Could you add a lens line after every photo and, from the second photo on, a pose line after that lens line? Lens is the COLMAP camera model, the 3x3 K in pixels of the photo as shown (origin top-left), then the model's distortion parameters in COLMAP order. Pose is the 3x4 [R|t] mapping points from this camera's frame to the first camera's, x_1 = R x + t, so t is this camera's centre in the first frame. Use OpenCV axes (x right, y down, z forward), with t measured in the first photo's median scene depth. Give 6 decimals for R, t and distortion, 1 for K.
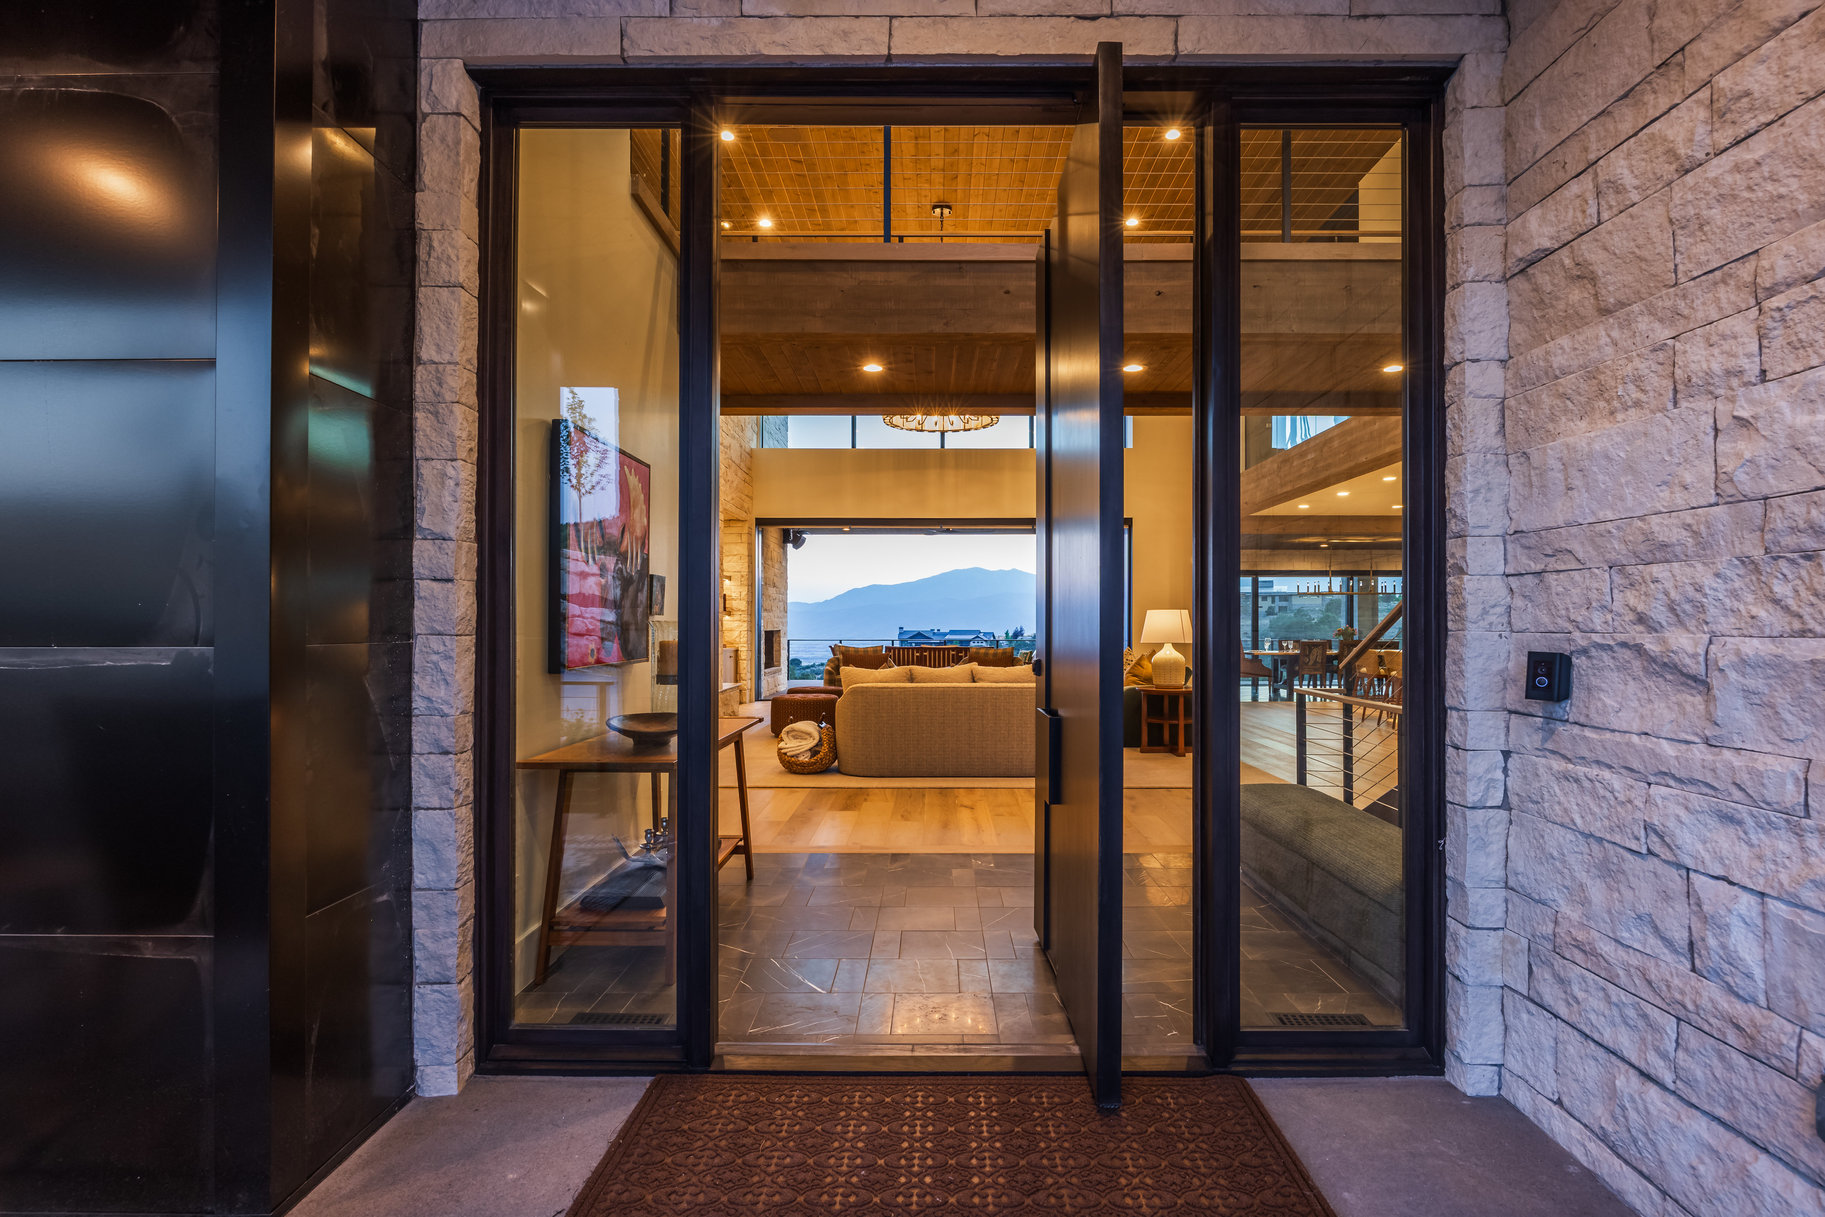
lens RADIAL K [[929.1, 0, 919.2], [0, 929.1, 619.1], [0, 0, 1]] dist [-0.004340, 0.000950]
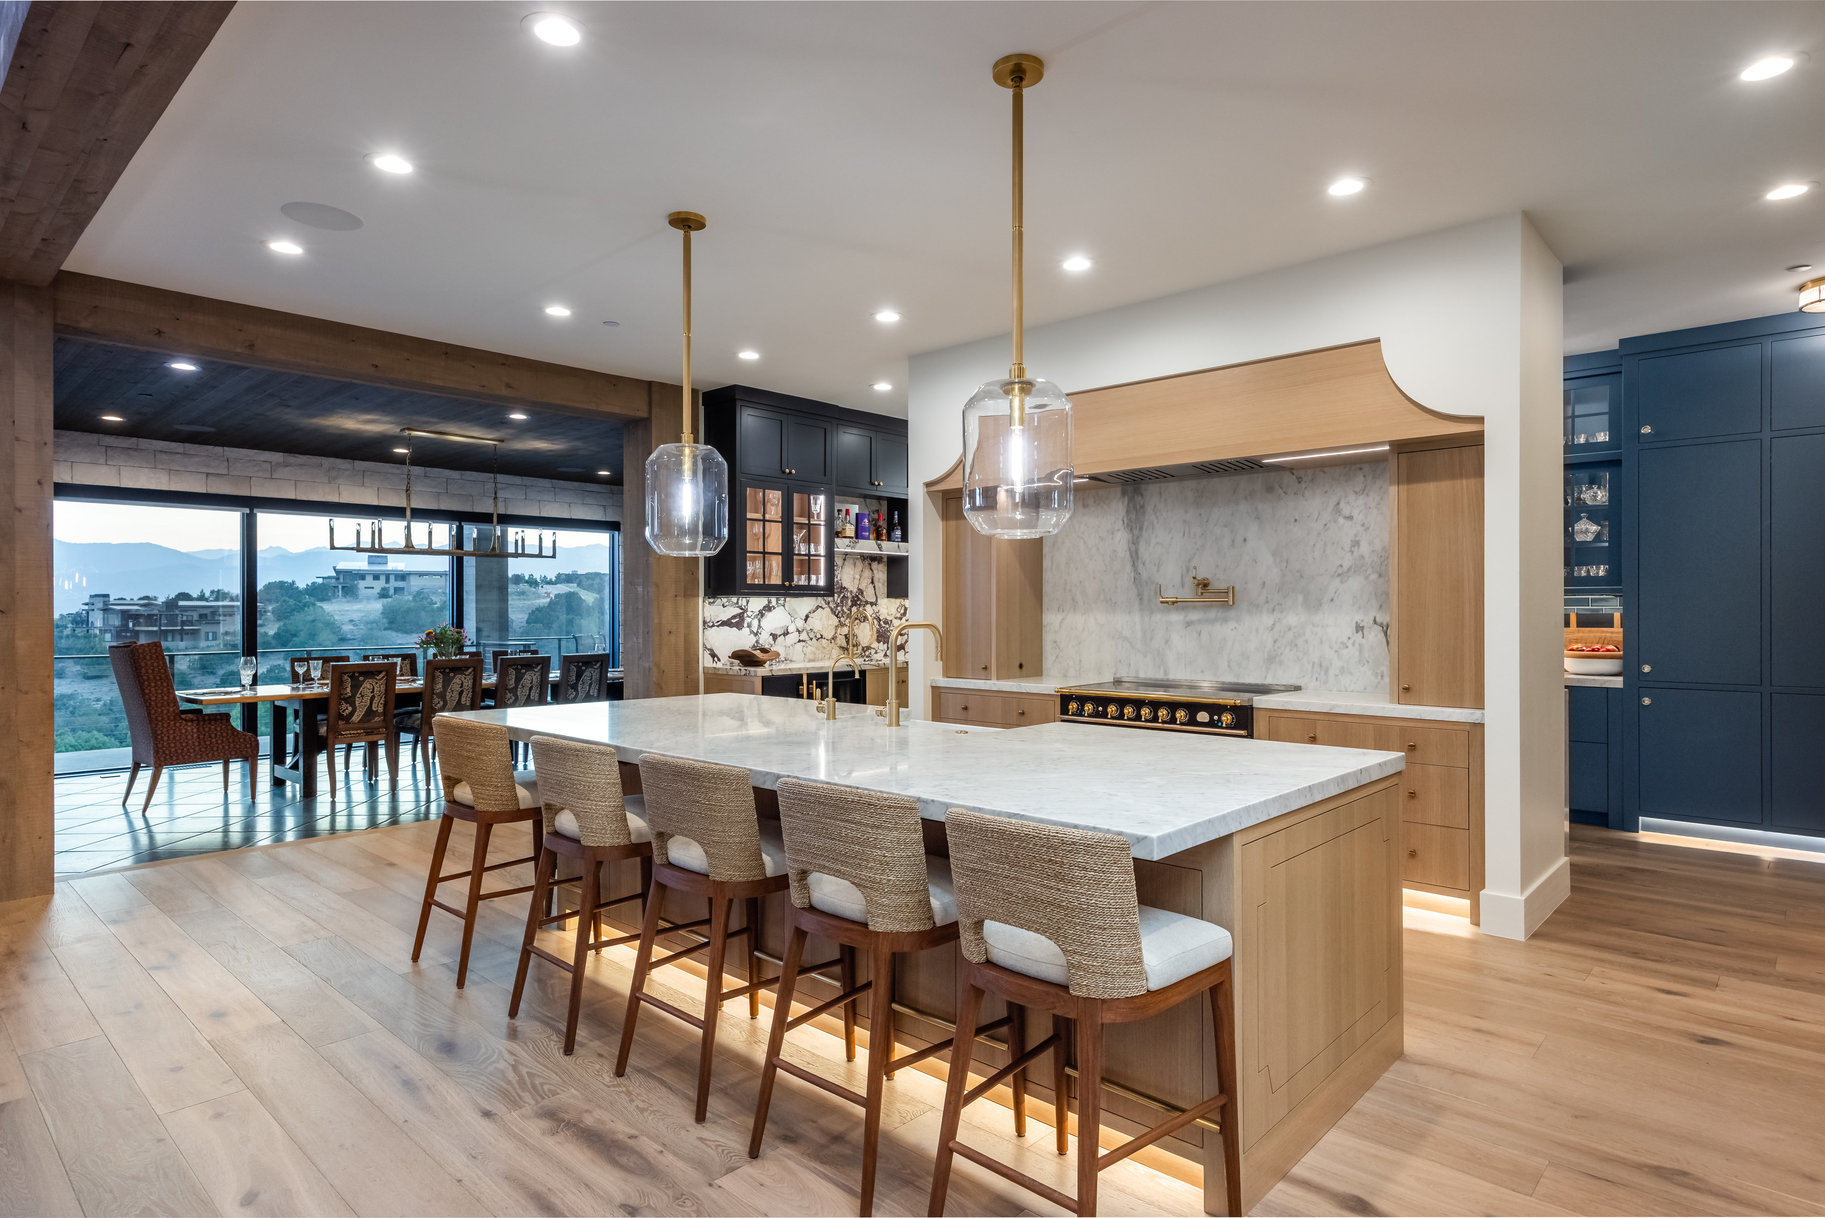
lens RADIAL K [[1045.1, 0, 897.7], [0, 1045.1, 607.5], [0, 0, 1]] dist [-0.005570, -0.000264]
pose [[0.685203, -0.001444, 0.728351, 0.219159], [-0.002010, 0.999990, 0.003873, -0.003246], [-0.728350, -0.004117, 0.685193, 0.446766]]
